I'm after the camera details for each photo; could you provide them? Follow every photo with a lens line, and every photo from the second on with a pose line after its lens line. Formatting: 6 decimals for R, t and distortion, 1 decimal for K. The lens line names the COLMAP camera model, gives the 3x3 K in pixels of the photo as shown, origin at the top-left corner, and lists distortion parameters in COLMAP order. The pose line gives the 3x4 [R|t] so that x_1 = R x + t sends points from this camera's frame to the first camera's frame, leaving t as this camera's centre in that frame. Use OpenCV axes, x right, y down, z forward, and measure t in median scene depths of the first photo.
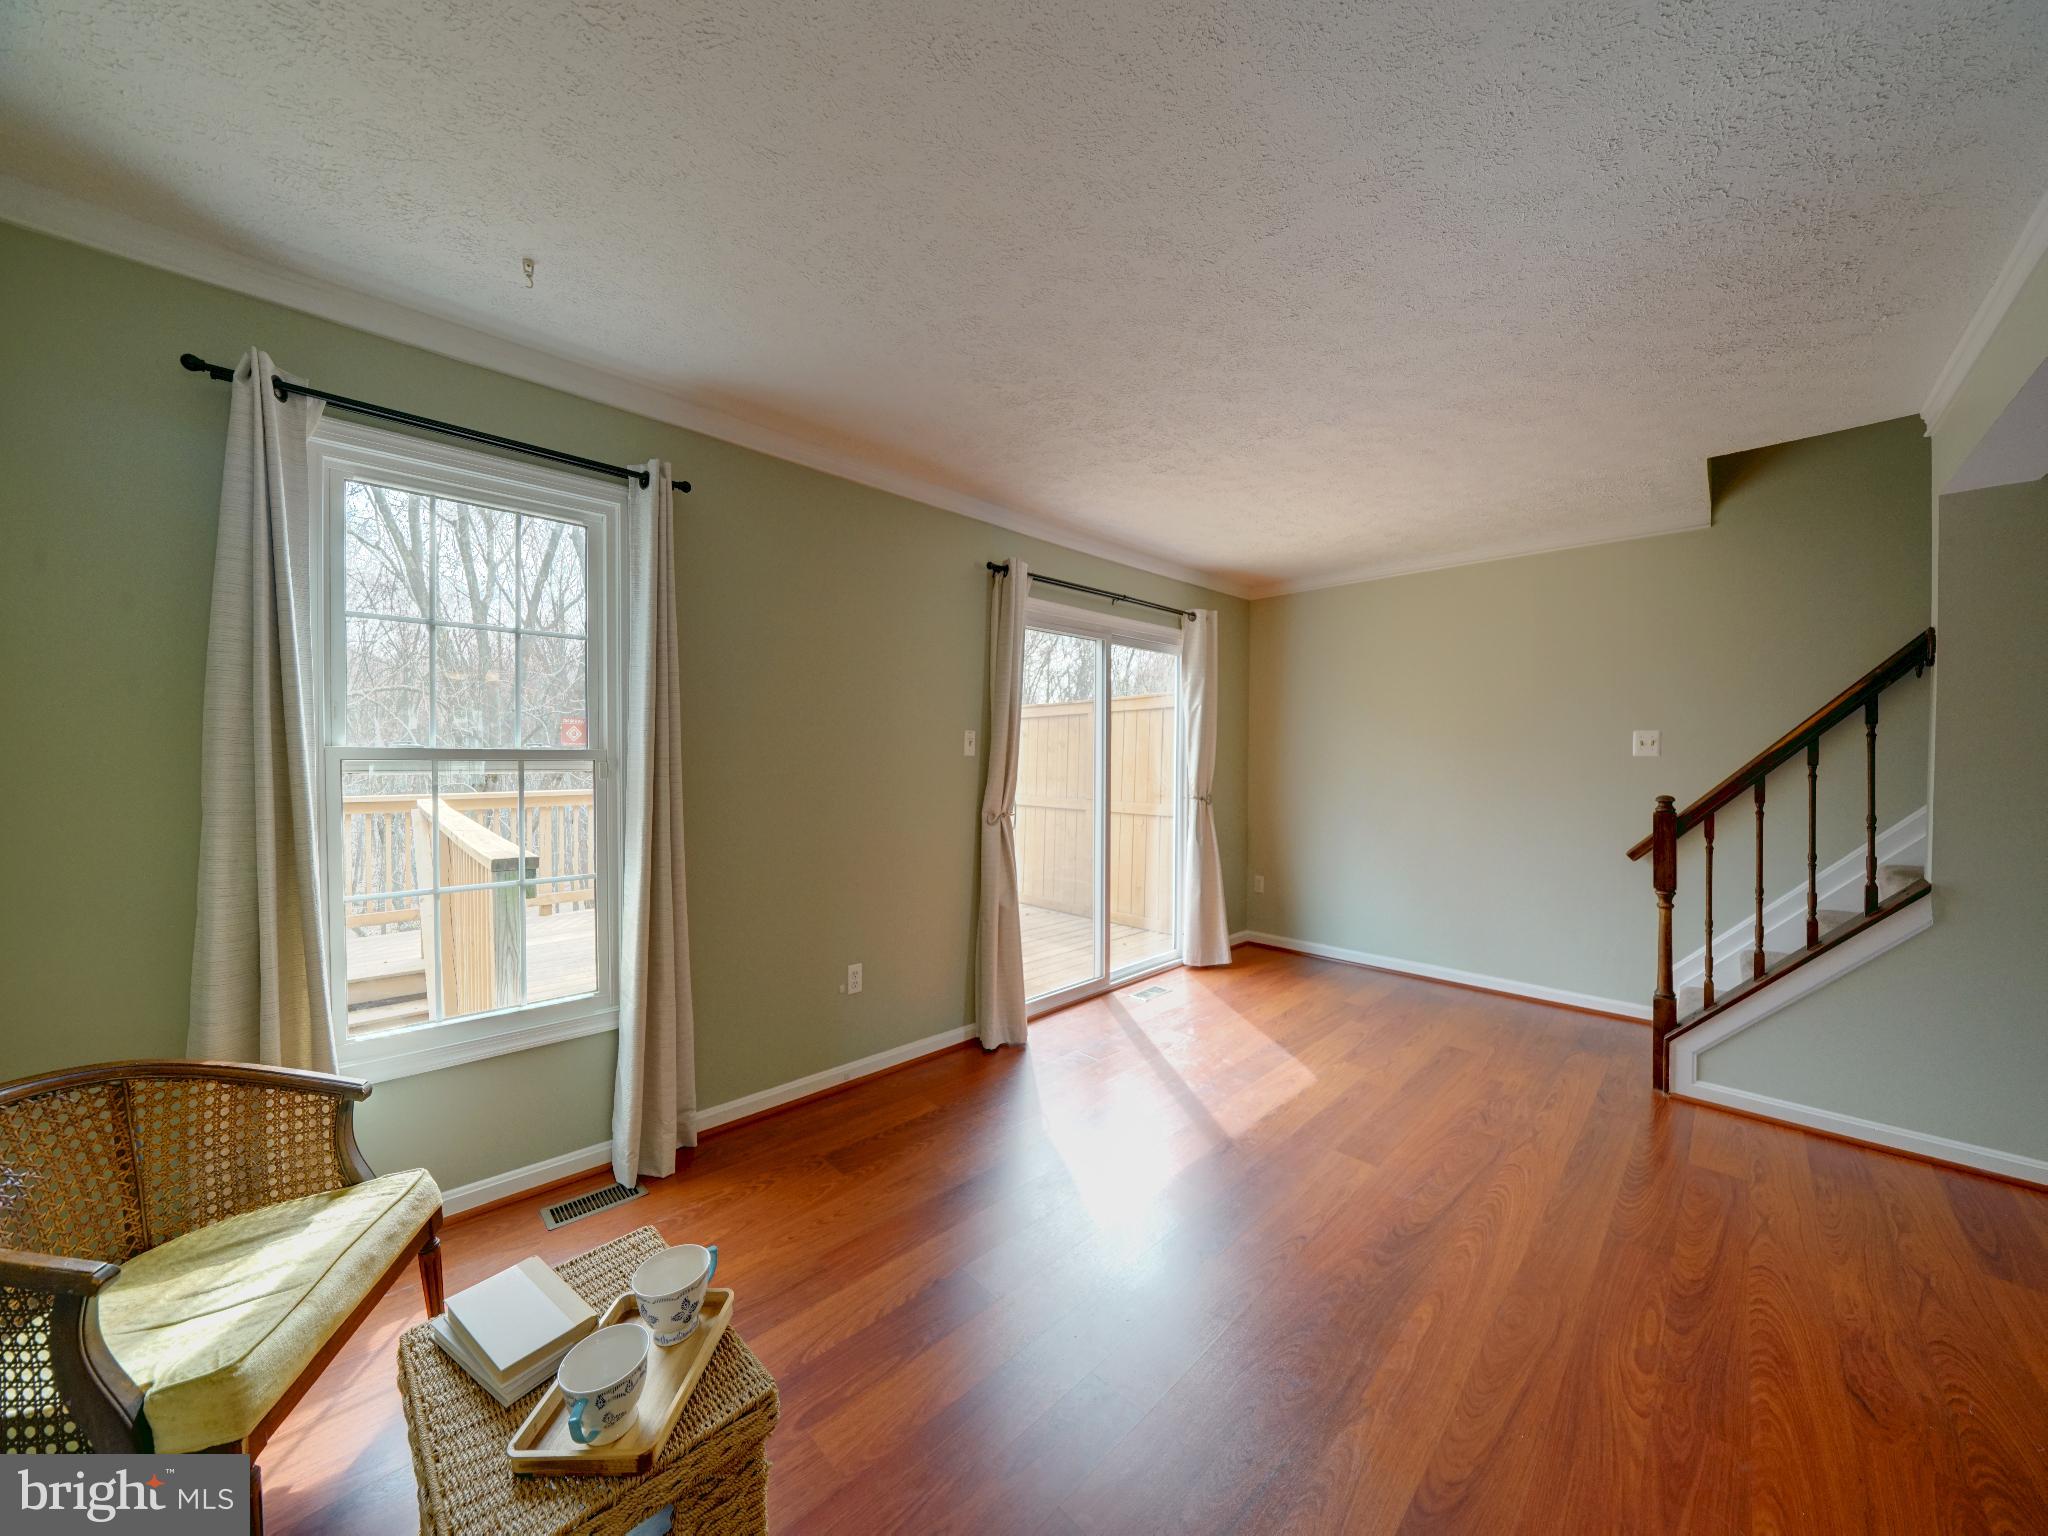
lens RADIAL K [[703.0, 0, 1006.4], [0, 703.0, 772.7], [0, 0, 1]] dist [-0.019706, 0.000309]
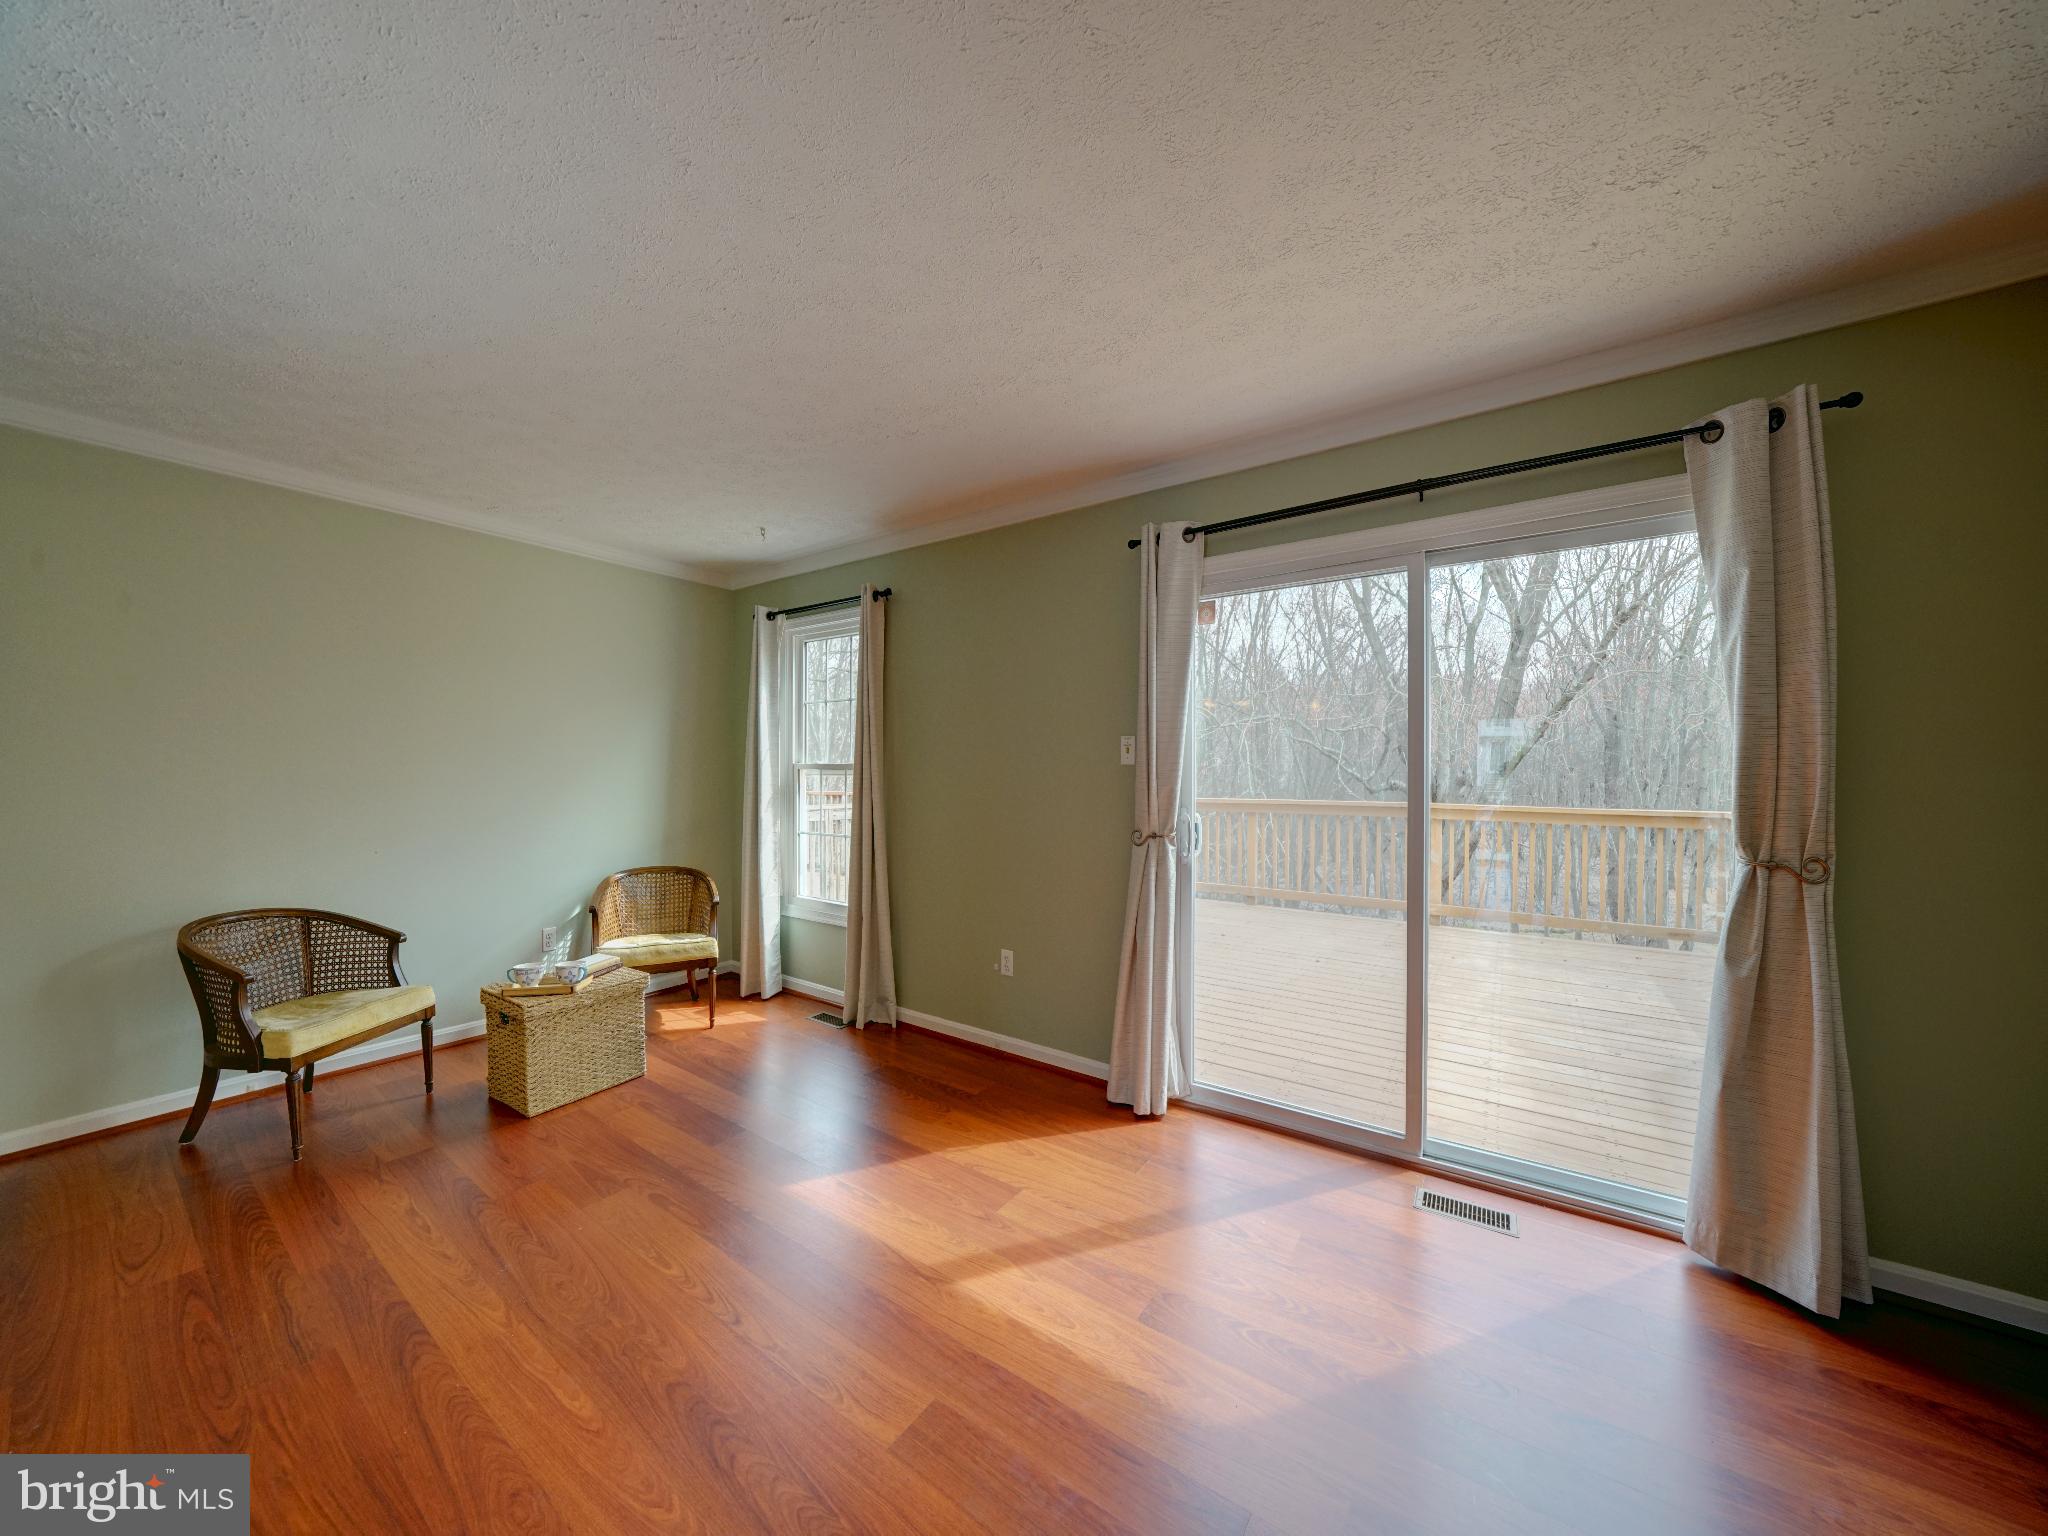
lens RADIAL K [[708.4, 0, 1014.8], [0, 708.4, 774.7], [0, 0, 1]] dist [-0.018782, -0.000002]
pose [[0.204371, 0.002453, -0.978890, 0.937922], [-0.021250, 0.999772, -0.001931, -0.007813], [0.978663, 0.021196, 0.204377, 0.803574]]
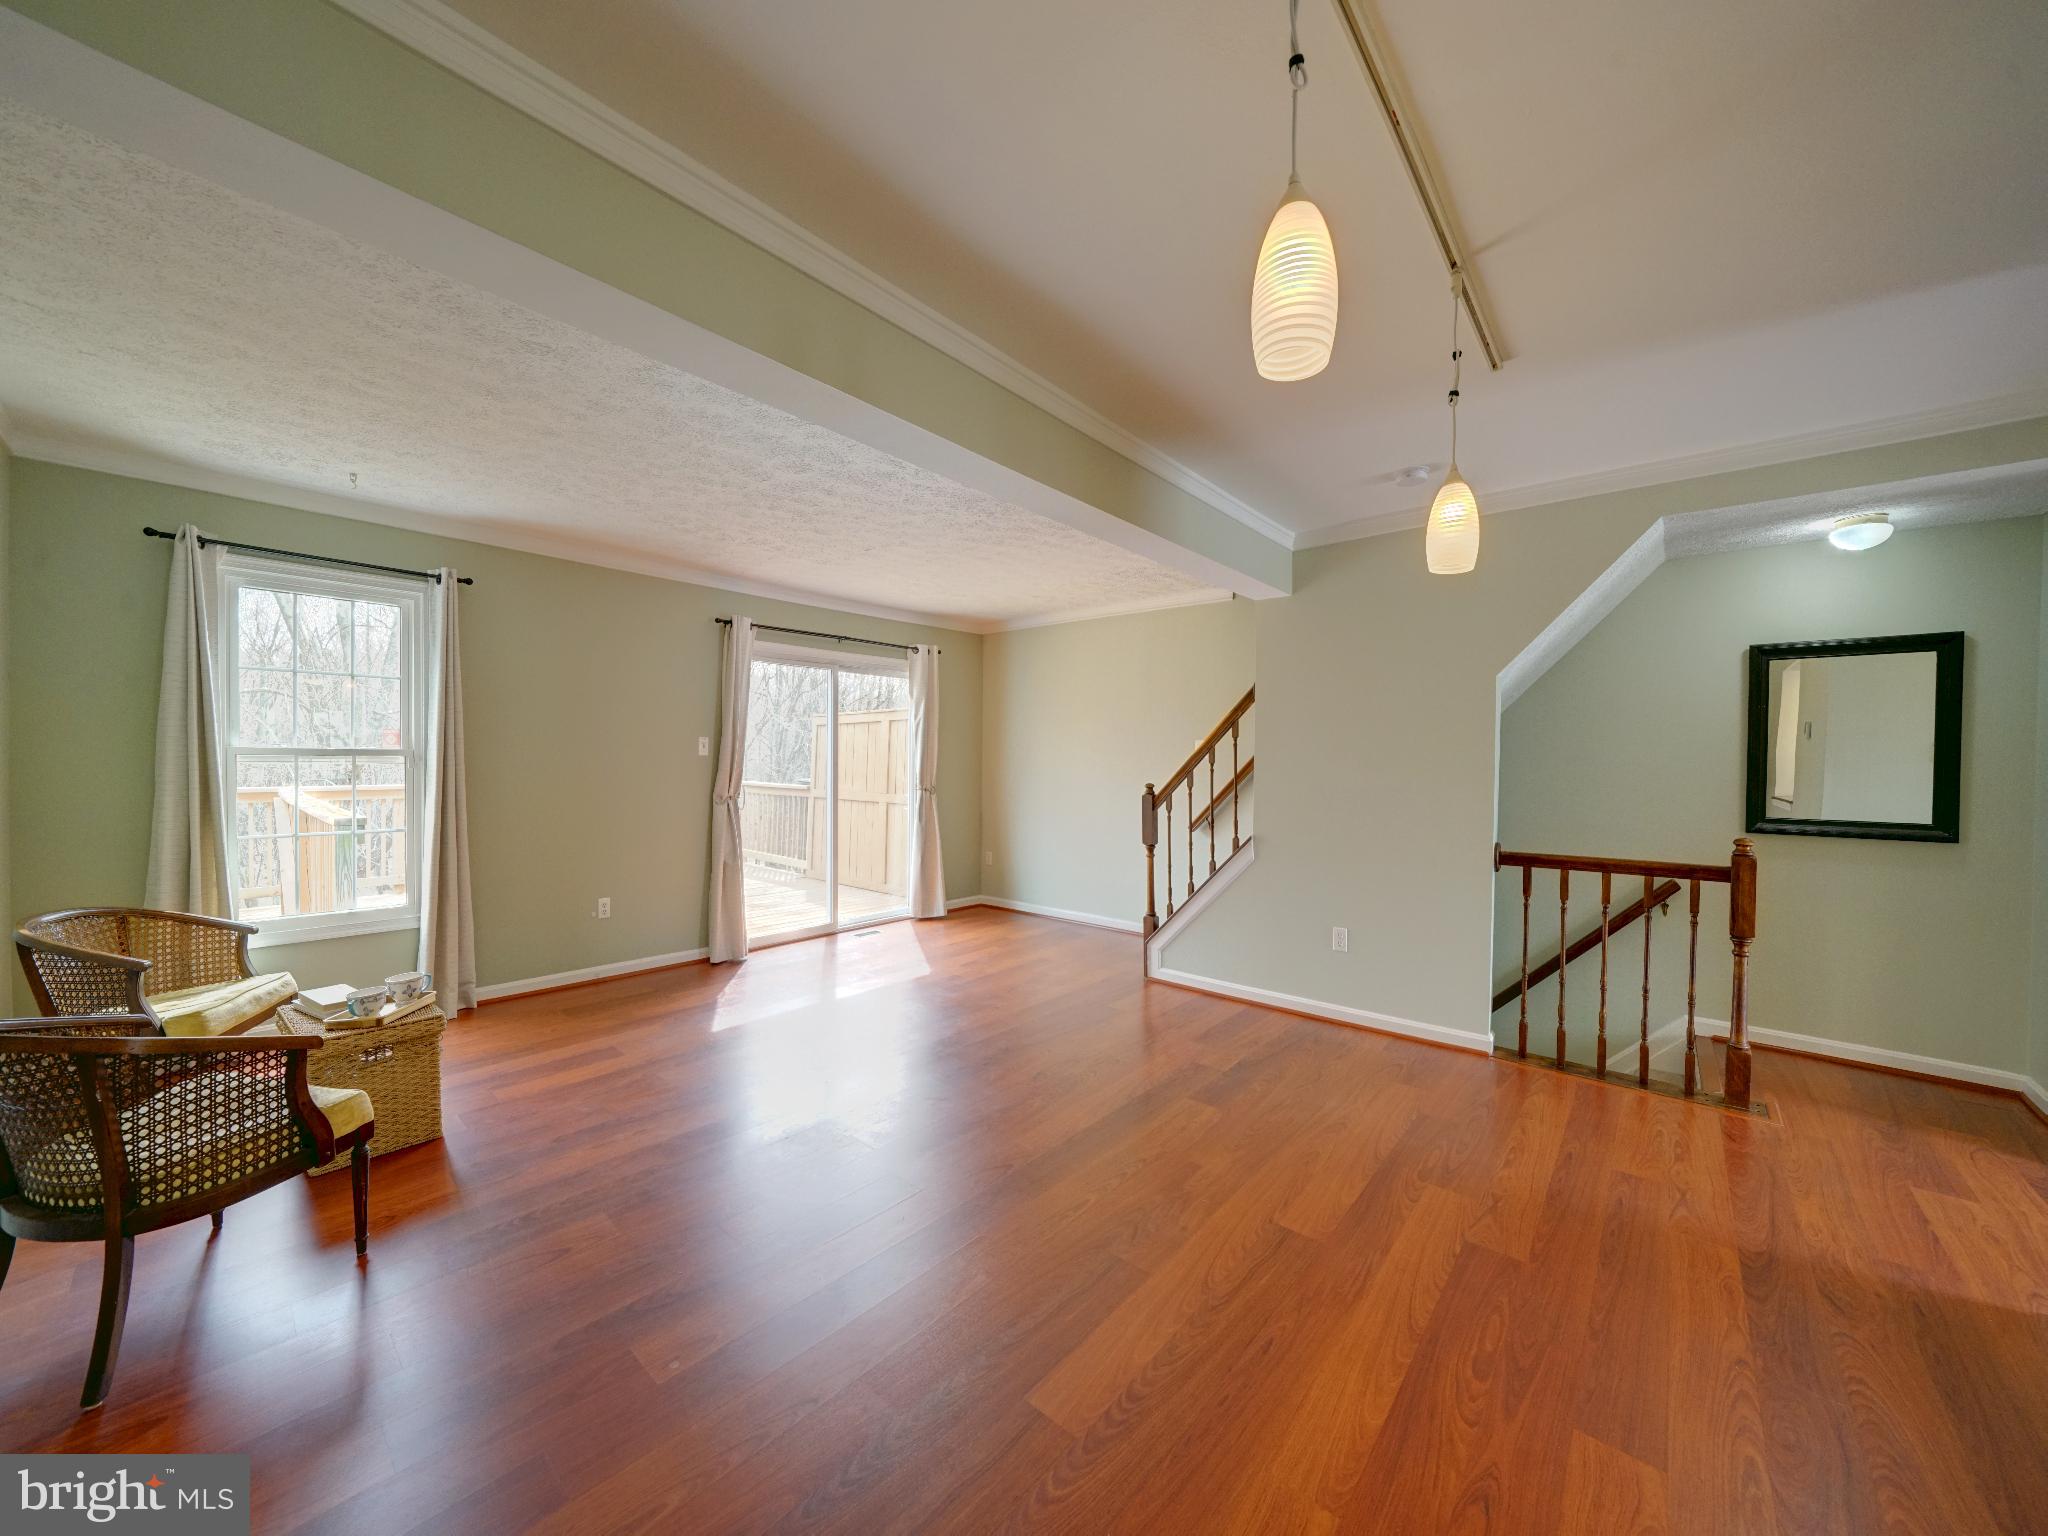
lens RADIAL K [[740.1, 0, 1006.0], [0, 740.1, 771.5], [0, 0, 1]] dist [-0.016047, 0.000099]
pose [[0.995997, 0.003652, 0.089308, 0.493985], [-0.003241, 0.999983, -0.004752, 0.016219], [-0.089324, 0.004444, 0.995993, -0.615353]]
